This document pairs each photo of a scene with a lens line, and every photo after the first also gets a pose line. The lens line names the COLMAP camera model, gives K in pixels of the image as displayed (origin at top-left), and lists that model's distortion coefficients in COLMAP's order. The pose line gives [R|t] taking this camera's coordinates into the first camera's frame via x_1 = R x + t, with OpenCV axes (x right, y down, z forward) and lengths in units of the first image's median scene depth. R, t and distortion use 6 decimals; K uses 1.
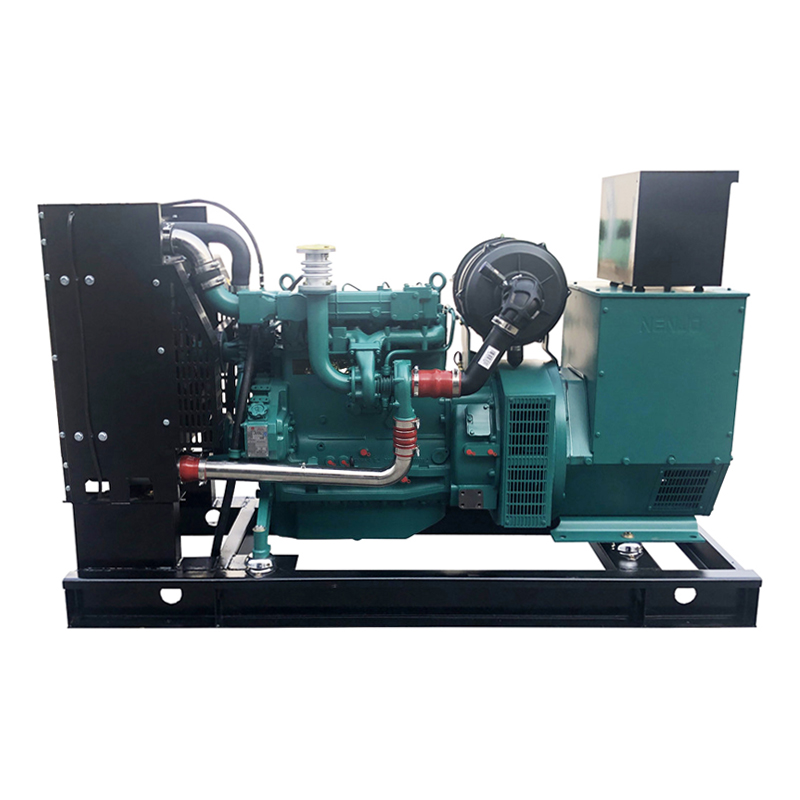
lens RADIAL K [[887.0, 0, 399.2], [0, 887.0, 458.3], [0, 0, 1]] dist [0.105064, -0.010528]
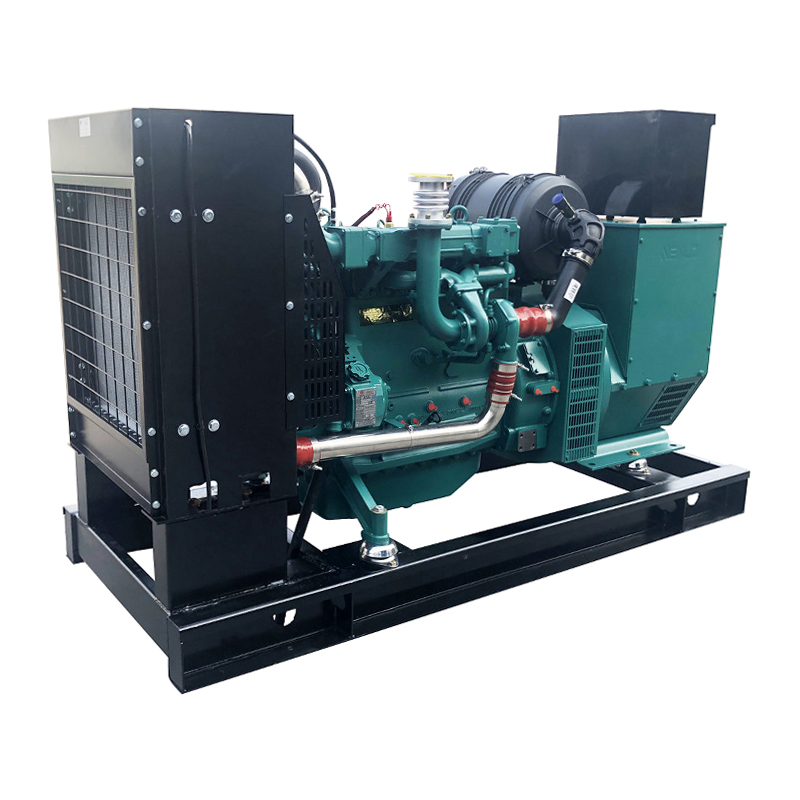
lens RADIAL K [[892.6, 0, 400.0], [0, 892.6, 400.0], [0, 0, 1]] dist [0.105310, -0.004314]
pose [[0.816952, -0.121675, 0.563724, -0.605349], [0.127740, 0.991388, 0.028862, -0.045922], [-0.562381, 0.048431, 0.825459, 0.289999]]
